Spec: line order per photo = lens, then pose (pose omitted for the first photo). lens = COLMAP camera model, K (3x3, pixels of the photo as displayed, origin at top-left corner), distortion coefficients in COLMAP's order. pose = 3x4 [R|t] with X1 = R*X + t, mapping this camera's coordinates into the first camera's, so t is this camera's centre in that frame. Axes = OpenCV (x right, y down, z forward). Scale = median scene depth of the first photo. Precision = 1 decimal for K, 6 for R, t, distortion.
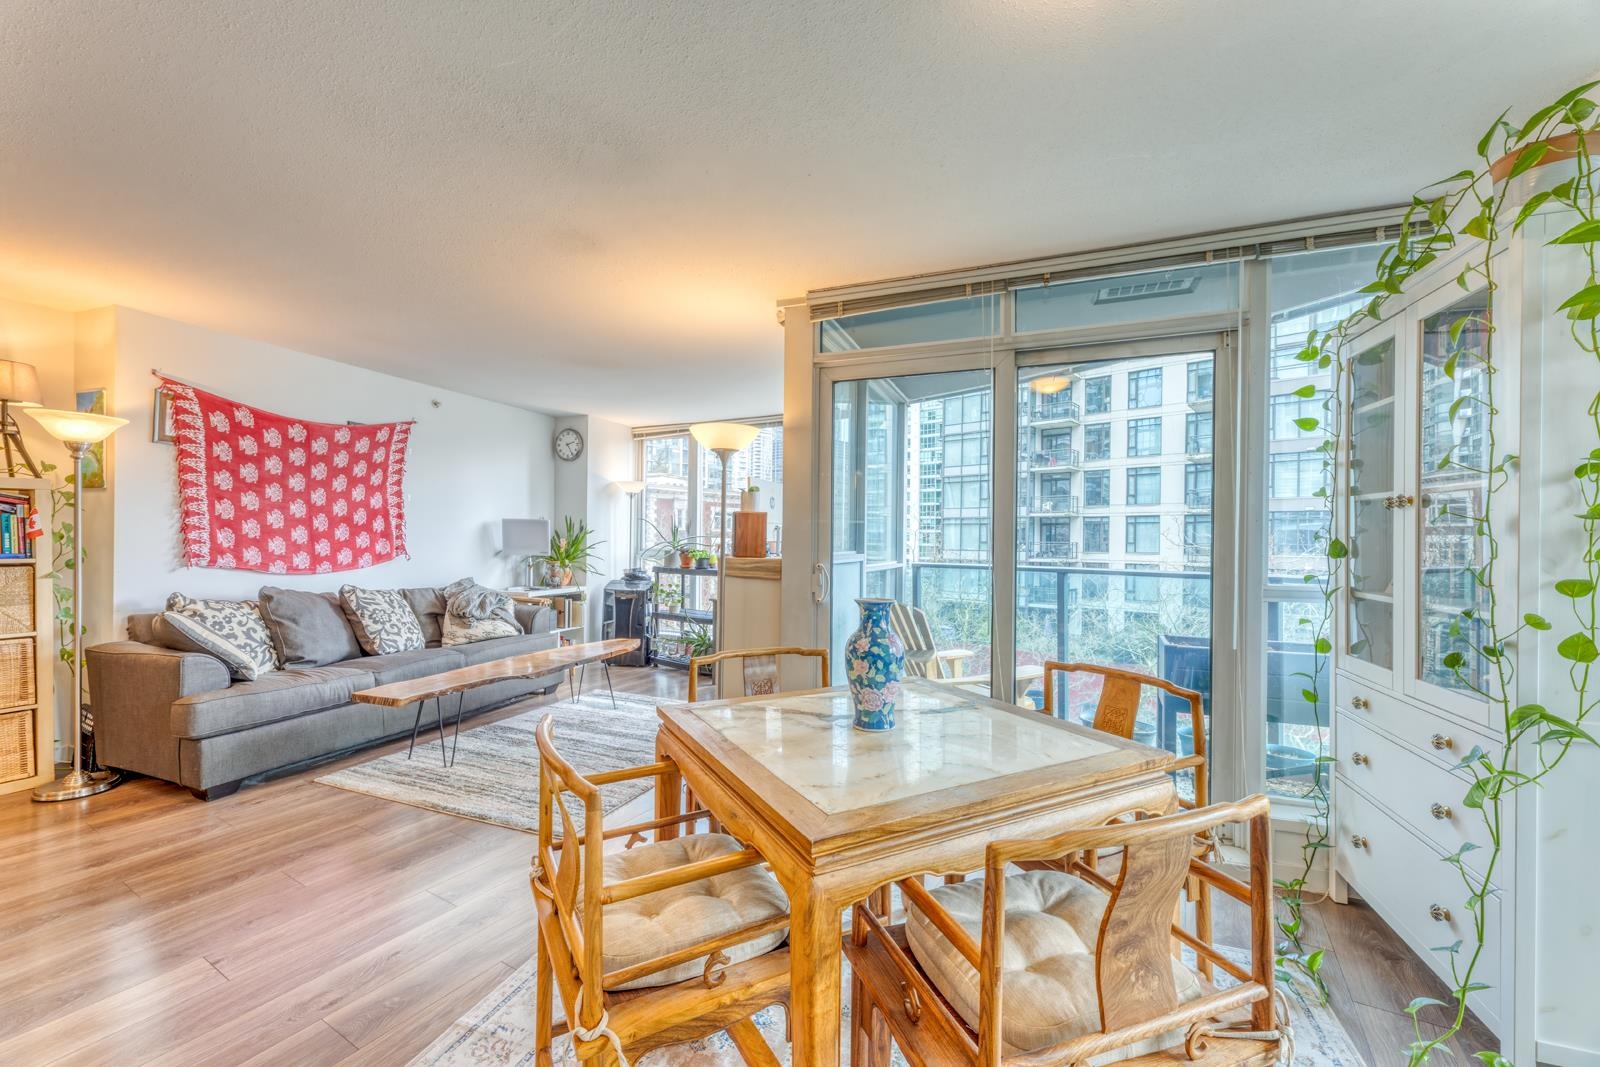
lens RADIAL K [[639.4, 0, 798.0], [0, 639.4, 542.2], [0, 0, 1]] dist [0.005639, 0.000278]
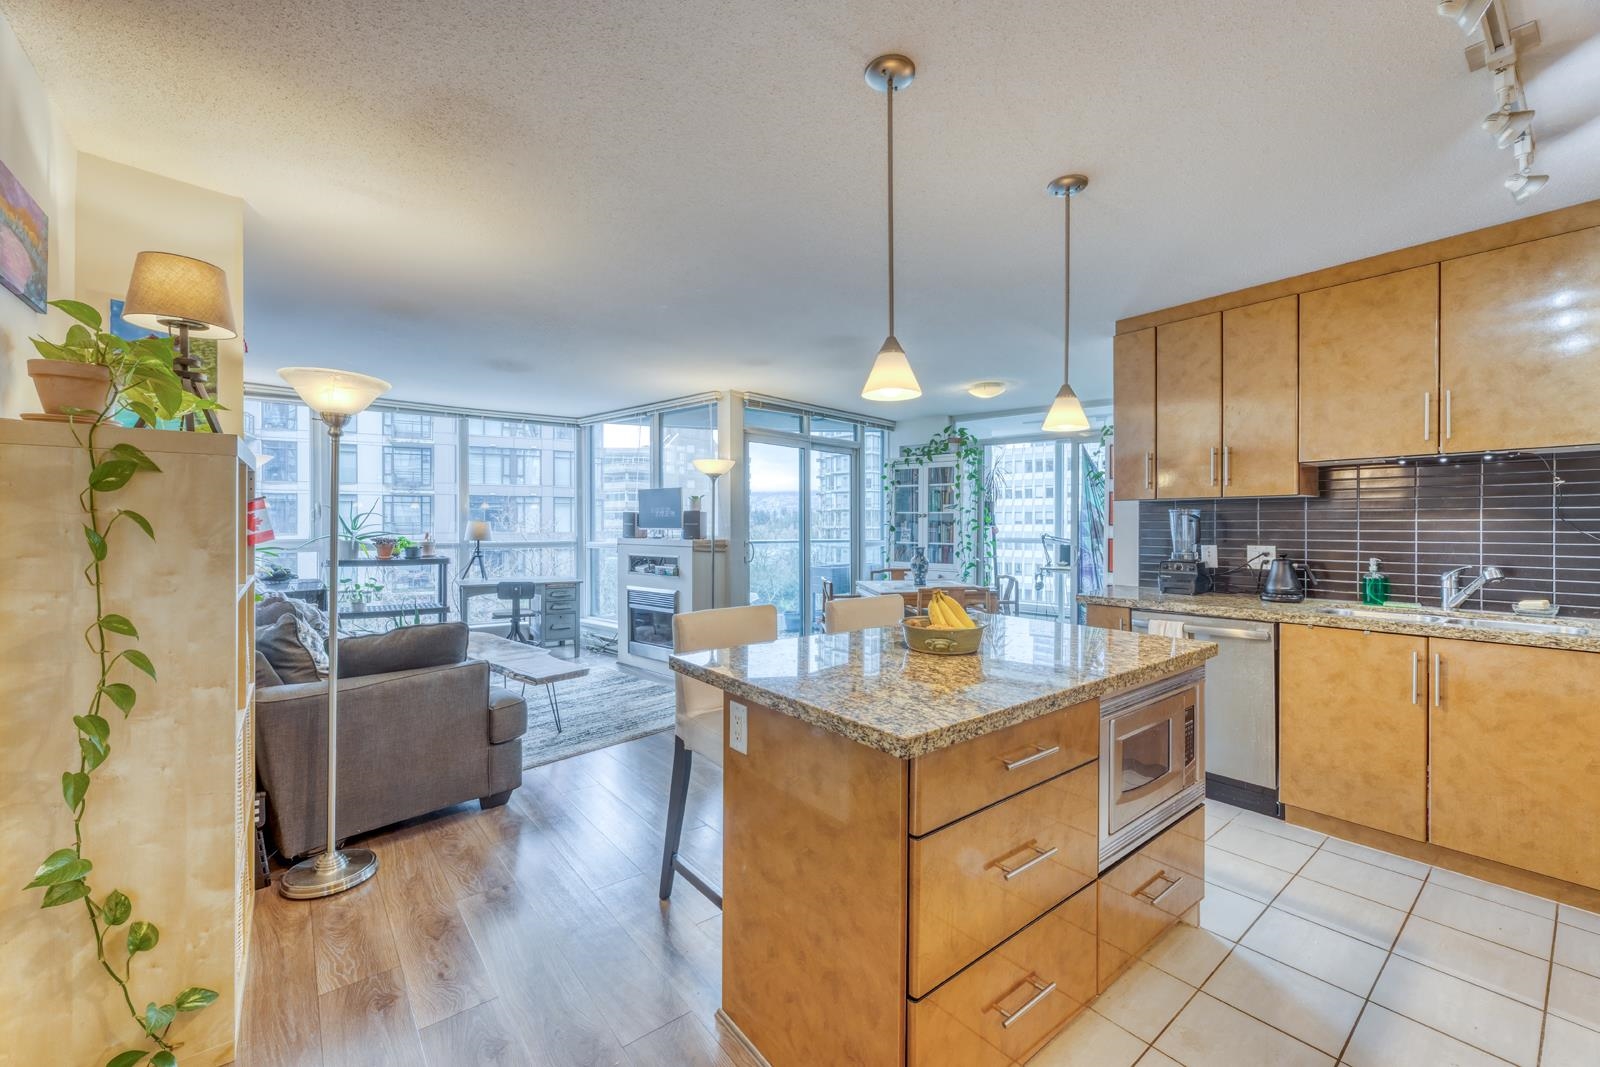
lens RADIAL K [[644.9, 0, 800.0], [0, 644.9, 524.5], [0, 0, 1]] dist [0.001748, -0.000626]
pose [[0.346041, -0.011127, 0.938153, -1.199810], [0.004856, 0.999938, 0.010068, -0.022919], [-0.938207, 0.001072, 0.346074, 0.165664]]
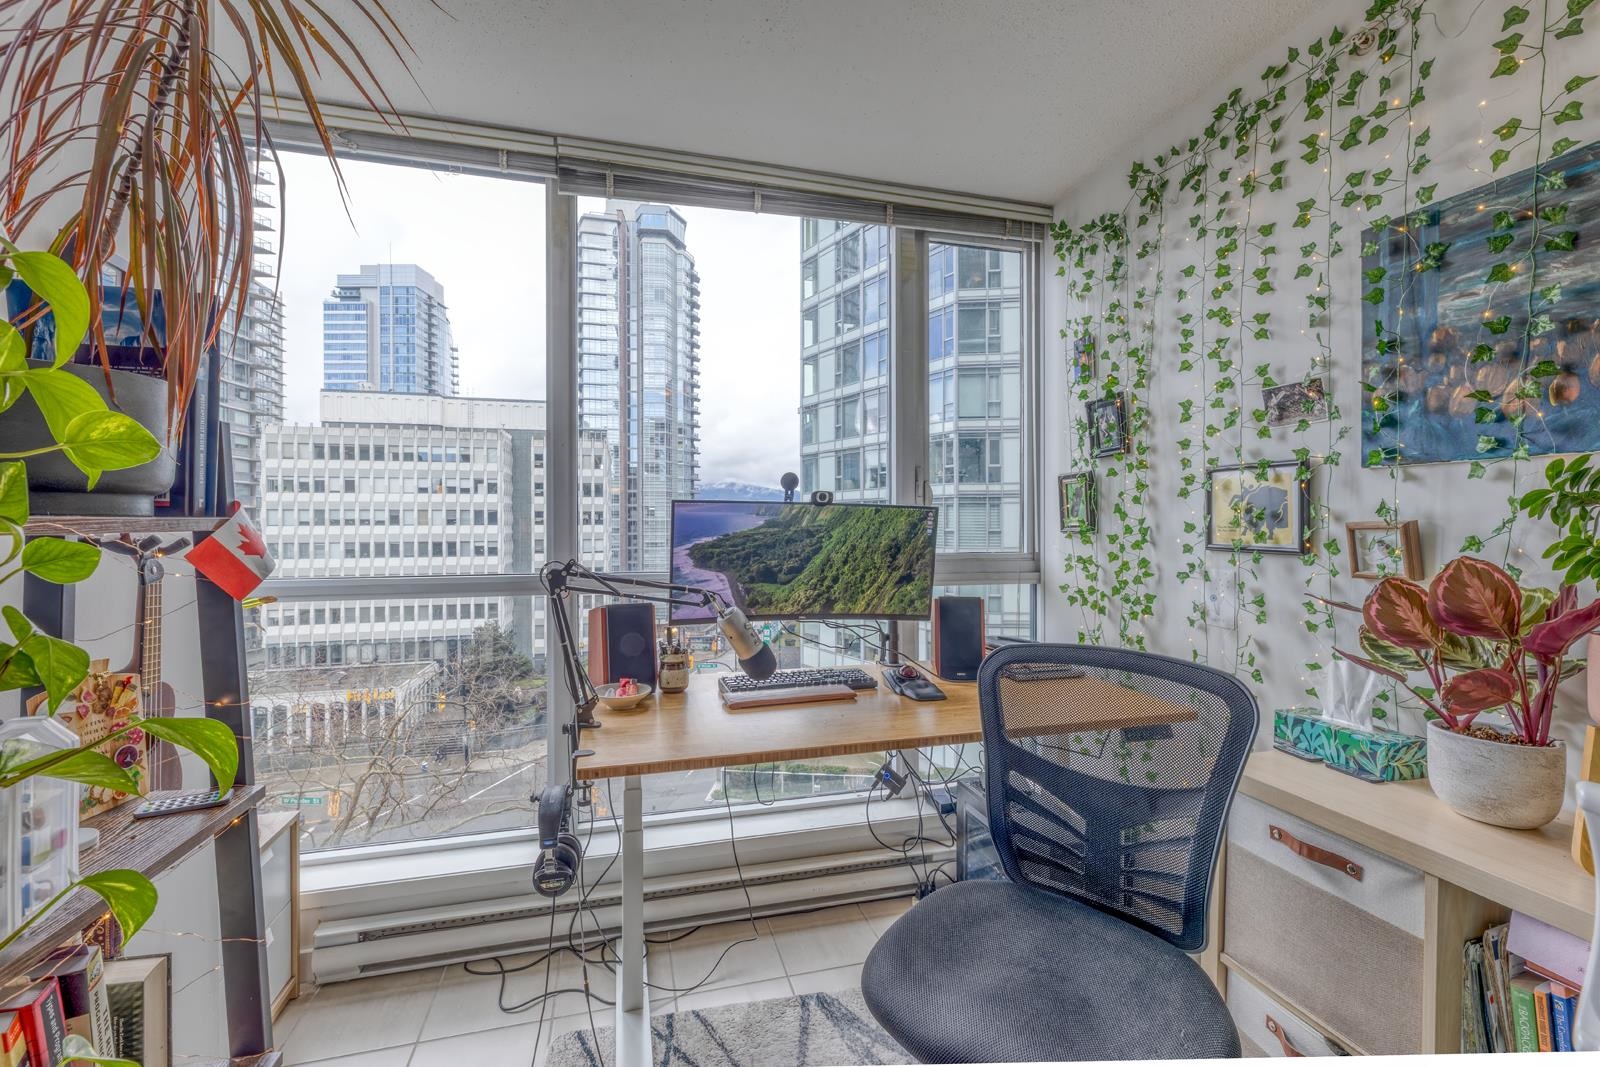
lens RADIAL K [[649.5, 0, 797.0], [0, 649.5, 527.7], [0, 0, 1]] dist [0.001148, 0.000048]
pose [[-0.584521, -0.013219, 0.811271, 0.384006], [-0.002117, 0.999889, 0.014767, 0.000138], [-0.811376, 0.006914, -0.584484, 0.249954]]
